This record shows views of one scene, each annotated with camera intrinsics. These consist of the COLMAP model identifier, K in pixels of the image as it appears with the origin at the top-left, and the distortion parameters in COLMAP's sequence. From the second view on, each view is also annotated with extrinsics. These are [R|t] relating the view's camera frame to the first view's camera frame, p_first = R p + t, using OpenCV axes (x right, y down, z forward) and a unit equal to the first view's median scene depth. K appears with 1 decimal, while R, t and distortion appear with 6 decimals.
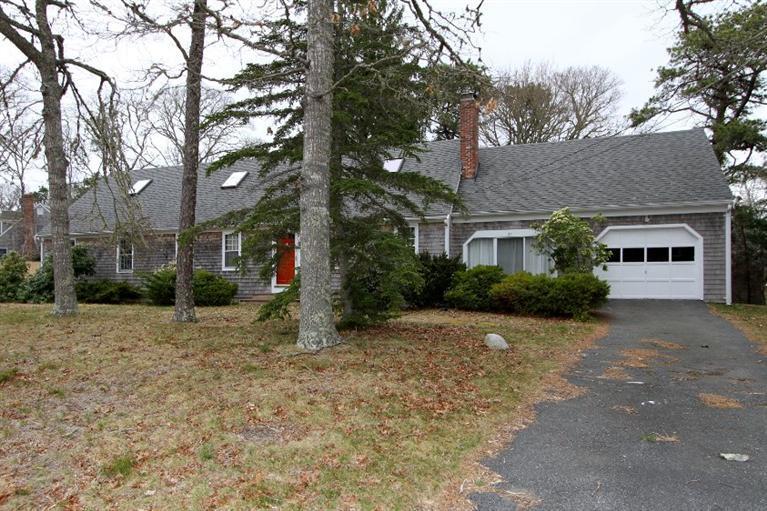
lens RADIAL K [[523.8, 0, 386.1], [0, 523.8, 258.7], [0, 0, 1]] dist [-0.006579, -0.000133]
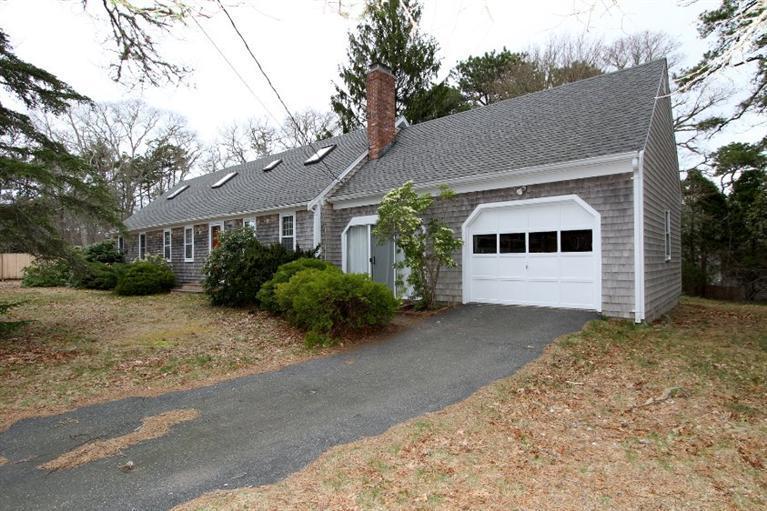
lens RADIAL K [[423.3, 0, 382.4], [0, 423.3, 250.6], [0, 0, 1]] dist [-0.005943, -0.000020]
pose [[0.943882, -0.007666, -0.330194, 0.500459], [0.009817, 0.999940, 0.004846, -0.001285], [0.330137, -0.007816, 0.943901, 0.400259]]
